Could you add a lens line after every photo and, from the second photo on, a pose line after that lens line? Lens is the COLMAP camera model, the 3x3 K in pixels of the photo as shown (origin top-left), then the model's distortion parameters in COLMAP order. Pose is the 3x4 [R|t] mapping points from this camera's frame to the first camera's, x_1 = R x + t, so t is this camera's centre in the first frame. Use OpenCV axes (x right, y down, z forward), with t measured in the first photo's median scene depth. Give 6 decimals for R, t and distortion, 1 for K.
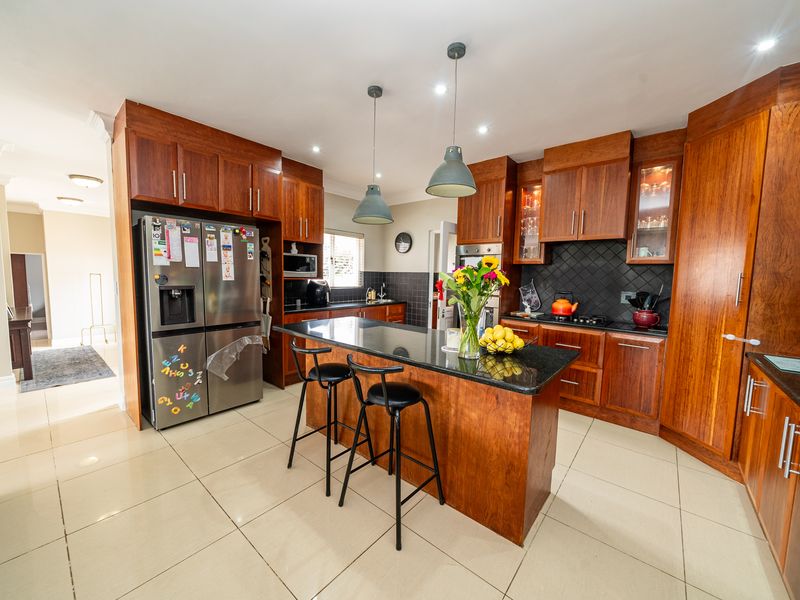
lens RADIAL K [[318.0, 0, 401.3], [0, 318.0, 300.2], [0, 0, 1]] dist [-0.006661, 0.000507]
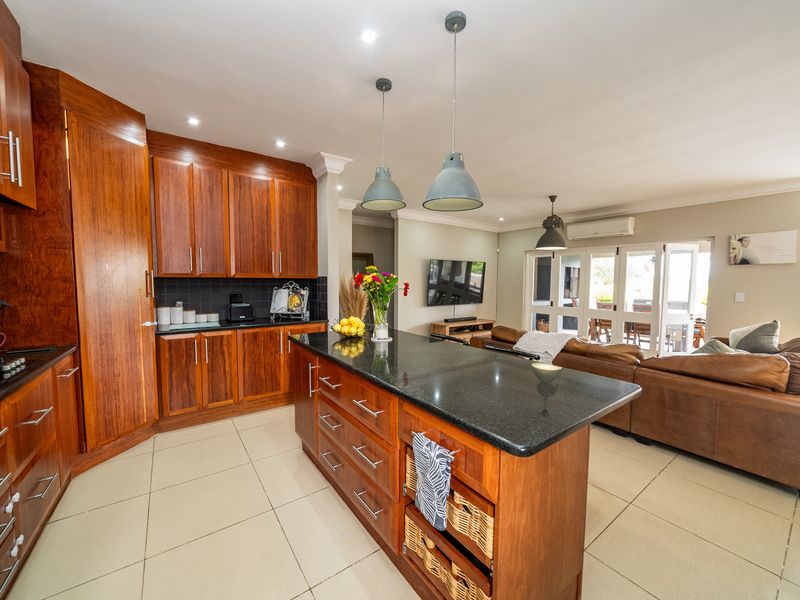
lens RADIAL K [[318.0, 0, 394.3], [0, 318.0, 302.4], [0, 0, 1]] dist [-0.006661, 0.000507]
pose [[-0.964871, -0.051098, 0.257709, -0.116560], [-0.008578, 0.986508, 0.163486, -0.117128], [-0.262586, 0.155532, -0.952291, 1.318781]]
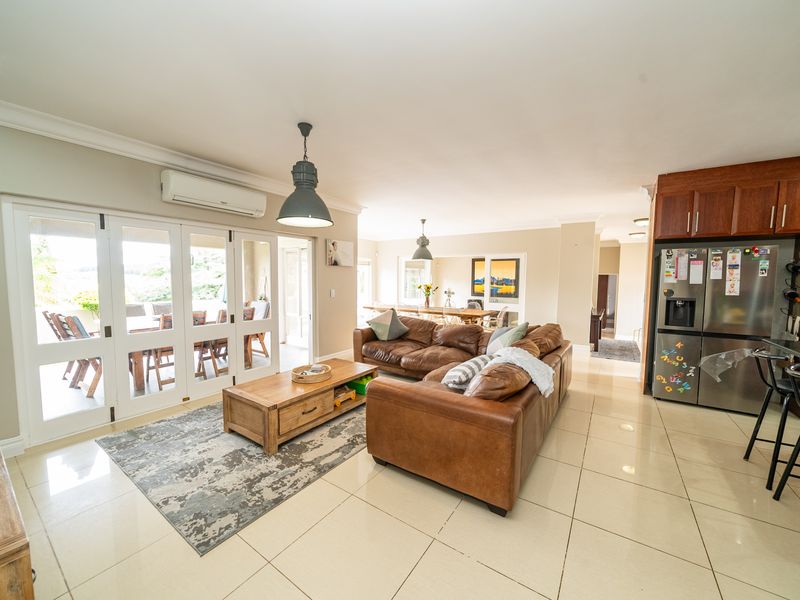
lens RADIAL K [[318.0, 0, 397.8], [0, 318.0, 300.3], [0, 0, 1]] dist [-0.006661, 0.000507]
pose [[0.103492, 0.047085, -0.993515, 0.486821], [-0.092954, 0.994965, 0.037471, 0.025546], [0.990277, 0.088473, 0.107347, -0.322846]]
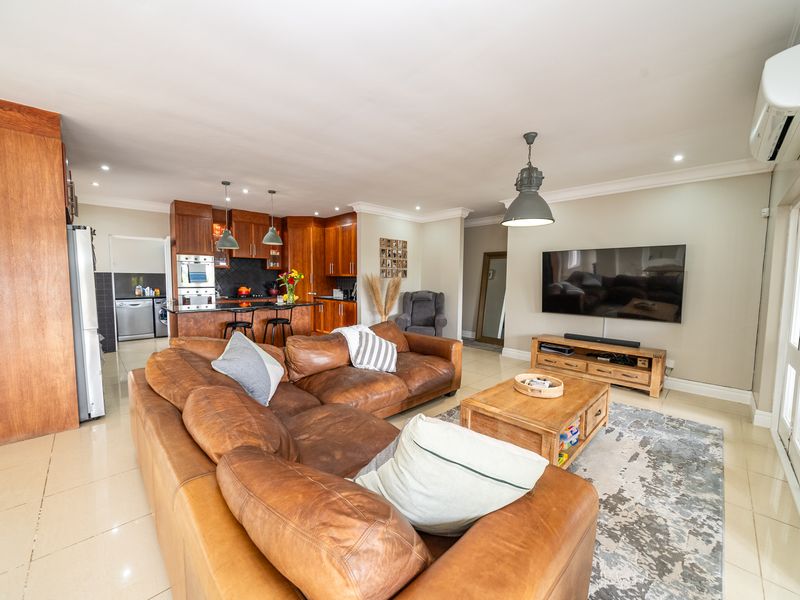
lens RADIAL K [[318.0, 0, 403.2], [0, 318.0, 299.9], [0, 0, 1]] dist [-0.006661, 0.000507]
pose [[0.074533, -0.093839, 0.992794, -1.526143], [0.077915, 0.993067, 0.088016, -0.018071], [-0.994170, 0.070794, 0.081328, -0.173902]]
